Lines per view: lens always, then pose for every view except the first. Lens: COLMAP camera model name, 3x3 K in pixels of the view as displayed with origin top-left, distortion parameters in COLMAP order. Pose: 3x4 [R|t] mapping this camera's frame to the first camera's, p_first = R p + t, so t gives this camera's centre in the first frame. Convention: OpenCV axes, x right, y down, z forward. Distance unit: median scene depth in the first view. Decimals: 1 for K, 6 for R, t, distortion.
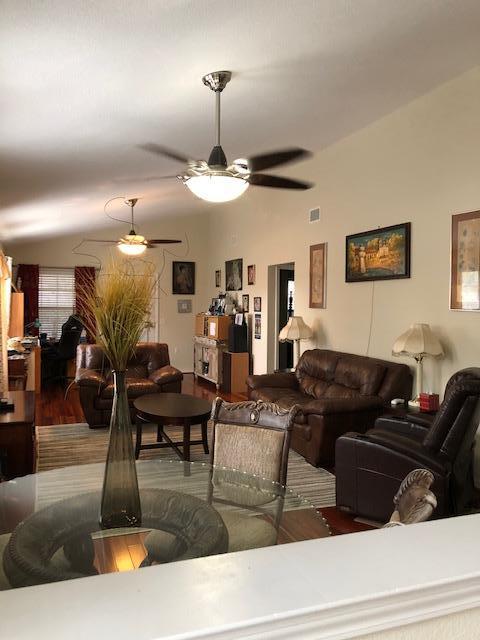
lens RADIAL K [[524.7, 0, 240.0], [0, 524.7, 320.0], [0, 0, 1]] dist [0.065065, -0.006176]
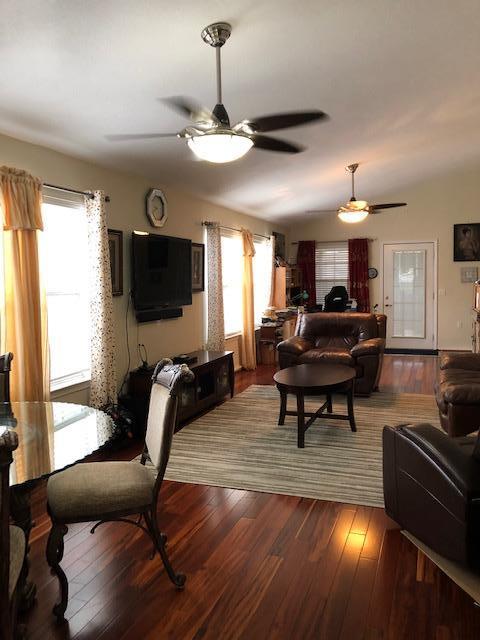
lens RADIAL K [[525.2, 0, 240.3], [0, 525.2, 316.3], [0, 0, 1]] dist [0.016283, -0.009459]
pose [[0.758307, 0.019824, -0.651597, 0.266302], [0.006562, 0.999255, 0.038038, 0.010283], [0.651865, -0.033120, 0.757611, 0.120047]]
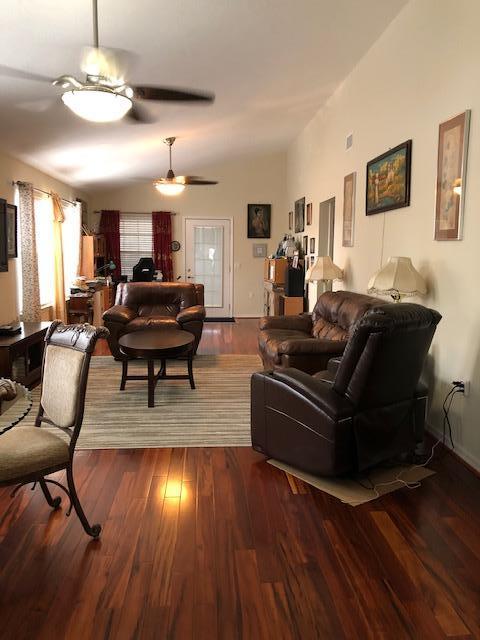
lens RADIAL K [[524.7, 0, 240.0], [0, 524.7, 320.0], [0, 0, 1]] dist [0.065065, -0.006176]
pose [[0.959217, 0.032604, -0.280784, 0.208110], [-0.006870, 0.995721, 0.092151, 0.019715], [0.282587, -0.086464, 0.955337, 0.051353]]
